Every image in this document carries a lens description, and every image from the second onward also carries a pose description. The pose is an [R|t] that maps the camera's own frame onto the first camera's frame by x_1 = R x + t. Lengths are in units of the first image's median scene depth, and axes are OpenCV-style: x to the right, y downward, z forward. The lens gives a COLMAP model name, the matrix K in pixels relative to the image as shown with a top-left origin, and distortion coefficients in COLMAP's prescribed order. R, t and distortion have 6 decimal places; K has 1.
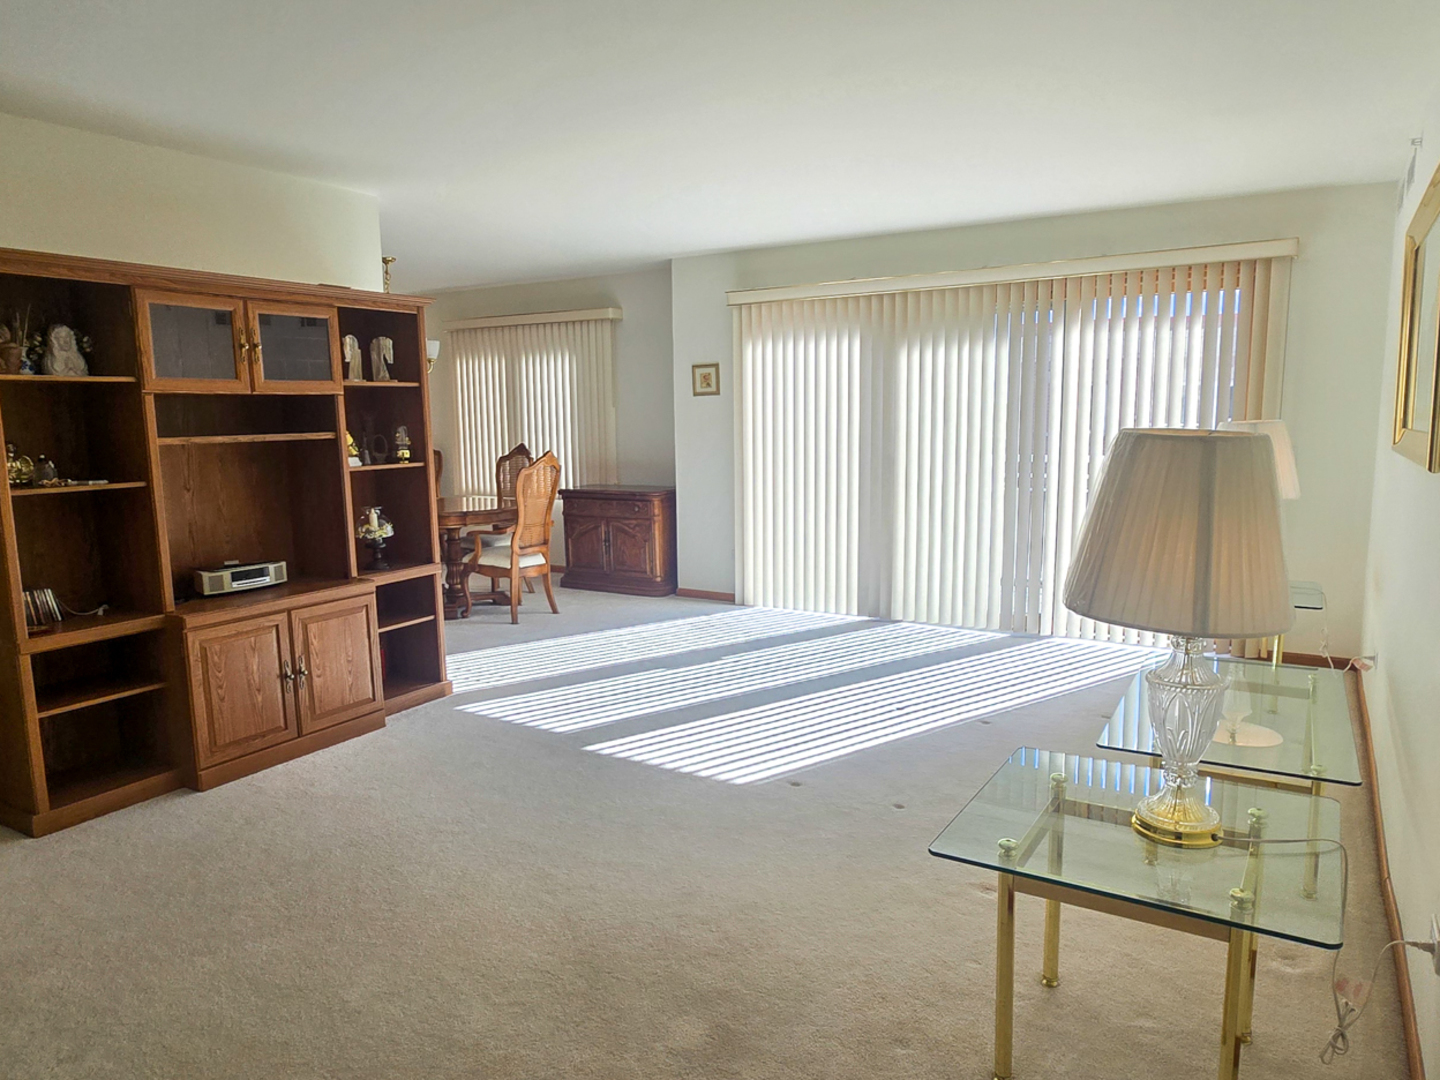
lens RADIAL K [[999.3, 0, 720.0], [0, 999.3, 540.0], [0, 0, 1]] dist [0.002673, 0.000813]
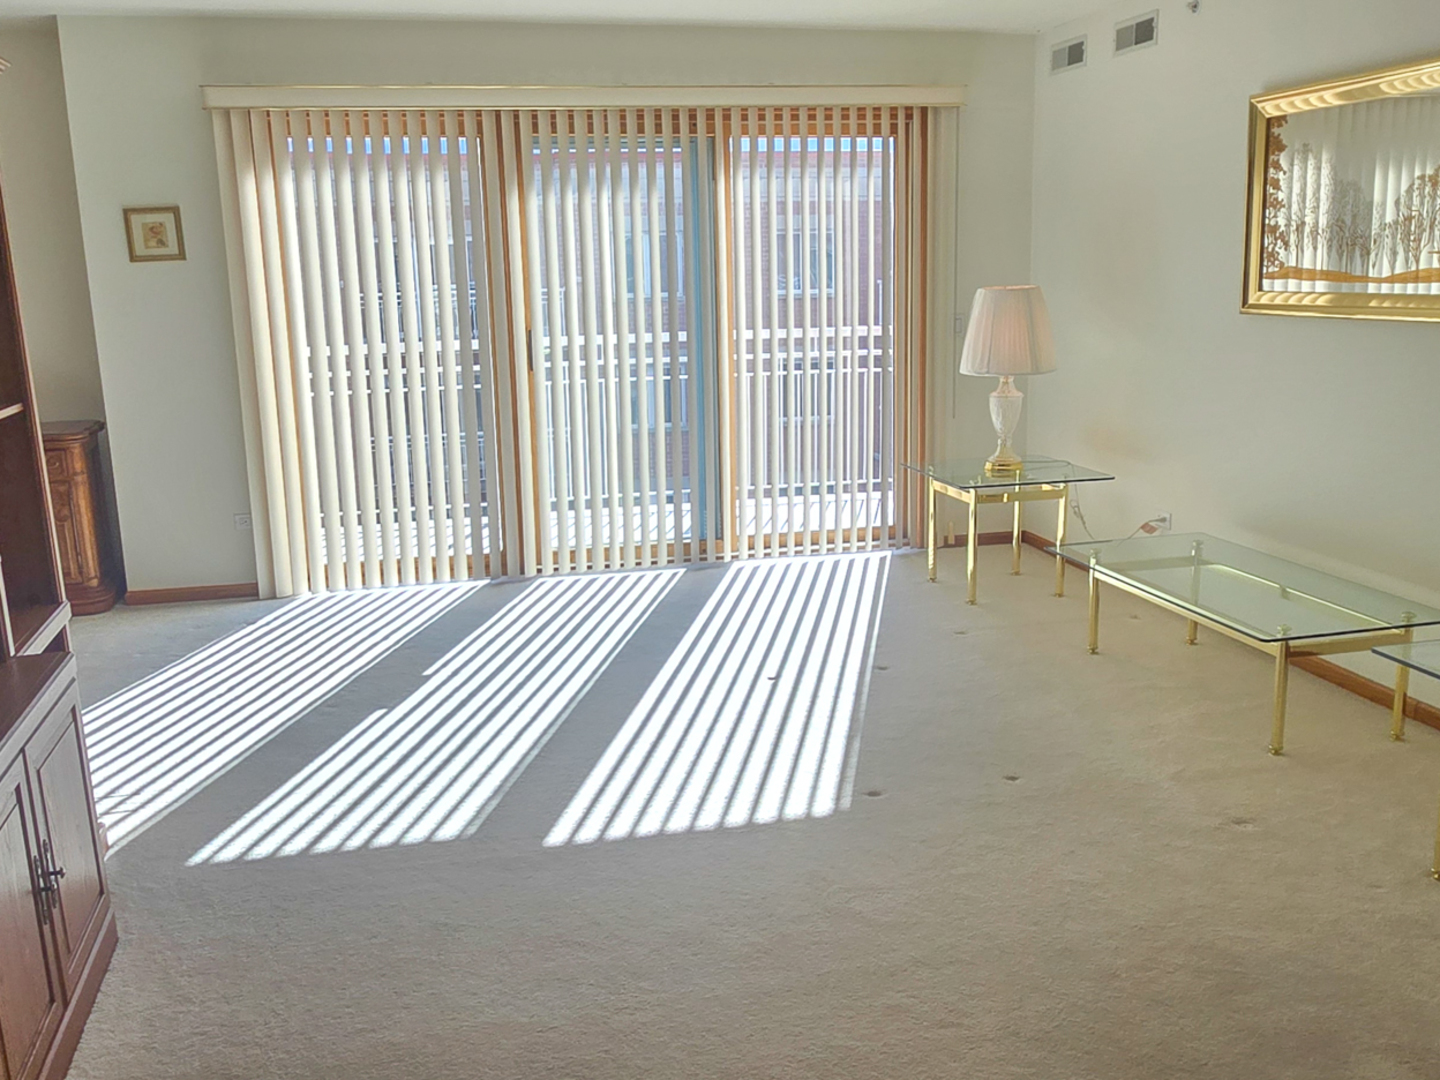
lens RADIAL K [[1300.6, 0, 720.0], [0, 1300.6, 540.0], [0, 0, 1]] dist [-0.004007, -0.000903]
pose [[0.706462, -0.145012, 0.692736, -0.338954], [0.106320, 0.989422, 0.098692, -0.021700], [-0.699720, 0.003929, 0.714407, 0.219050]]
